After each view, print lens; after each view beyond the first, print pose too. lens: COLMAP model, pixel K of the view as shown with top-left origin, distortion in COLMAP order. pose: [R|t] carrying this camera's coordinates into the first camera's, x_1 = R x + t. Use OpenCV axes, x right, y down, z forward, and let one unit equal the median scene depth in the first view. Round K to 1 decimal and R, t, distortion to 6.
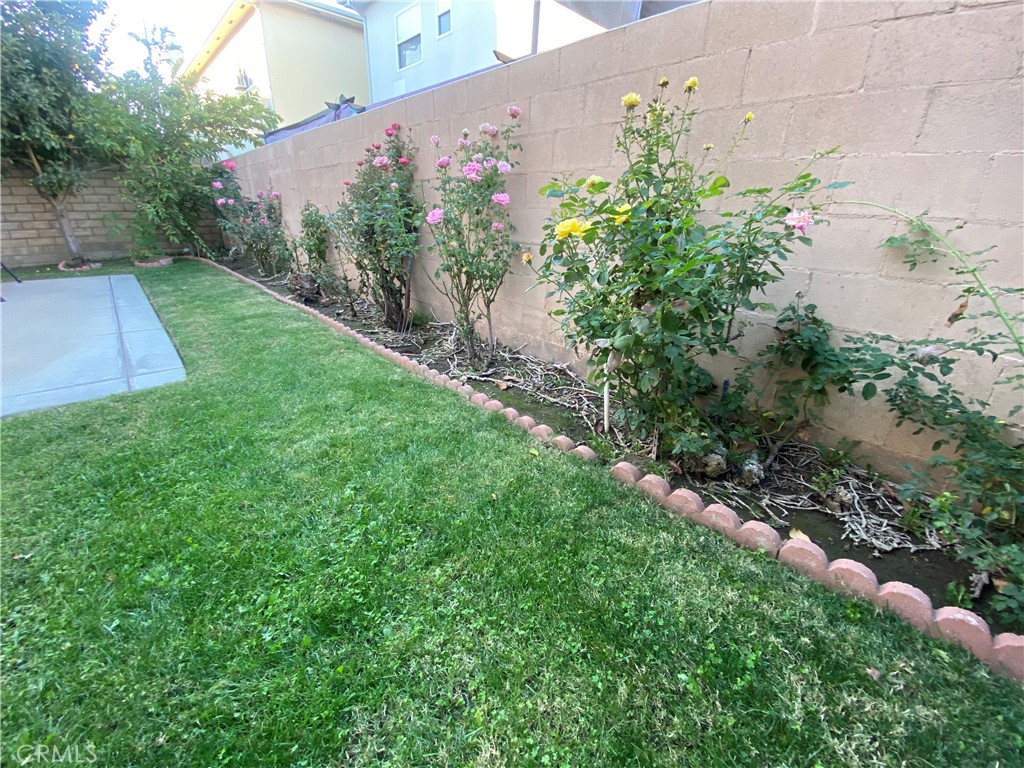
lens RADIAL K [[411.7, 0, 512.0], [0, 411.7, 384.0], [0, 0, 1]] dist [-0.016026, -0.000371]
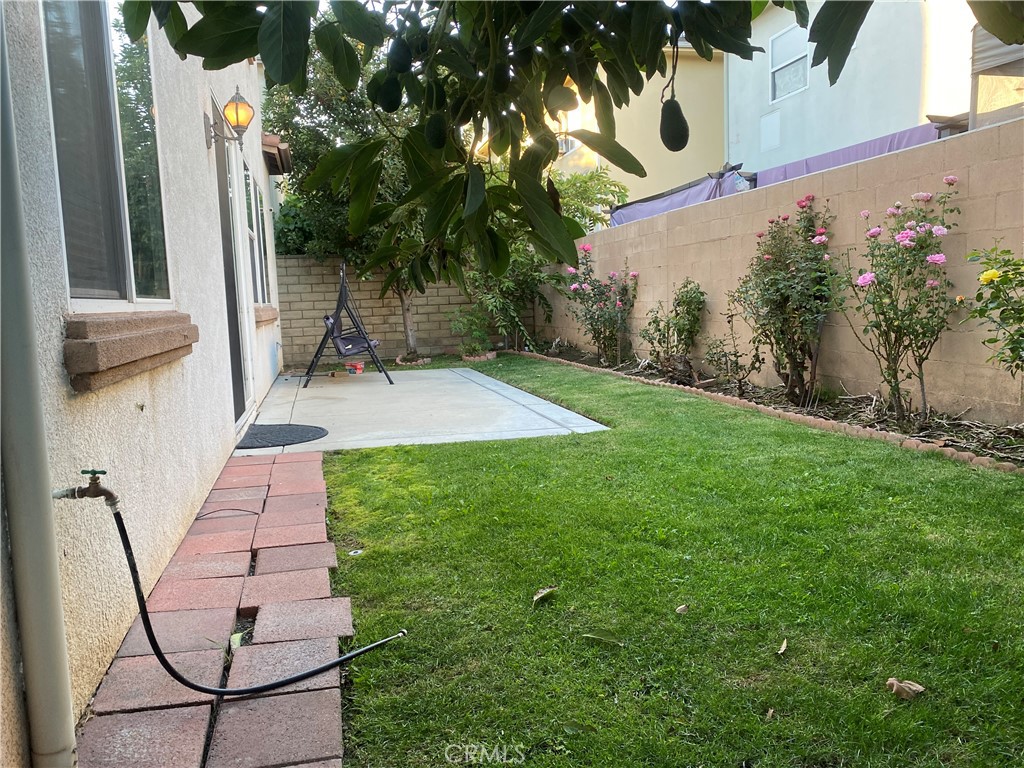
lens RADIAL K [[774.7, 0, 475.1], [0, 774.7, 383.5], [0, 0, 1]] dist [0.014213, 0.007812]
pose [[0.847045, -0.009357, -0.531439, 0.026552], [-0.136936, 0.962252, -0.235200, 0.412973], [0.513579, 0.271998, 0.813790, -0.968492]]
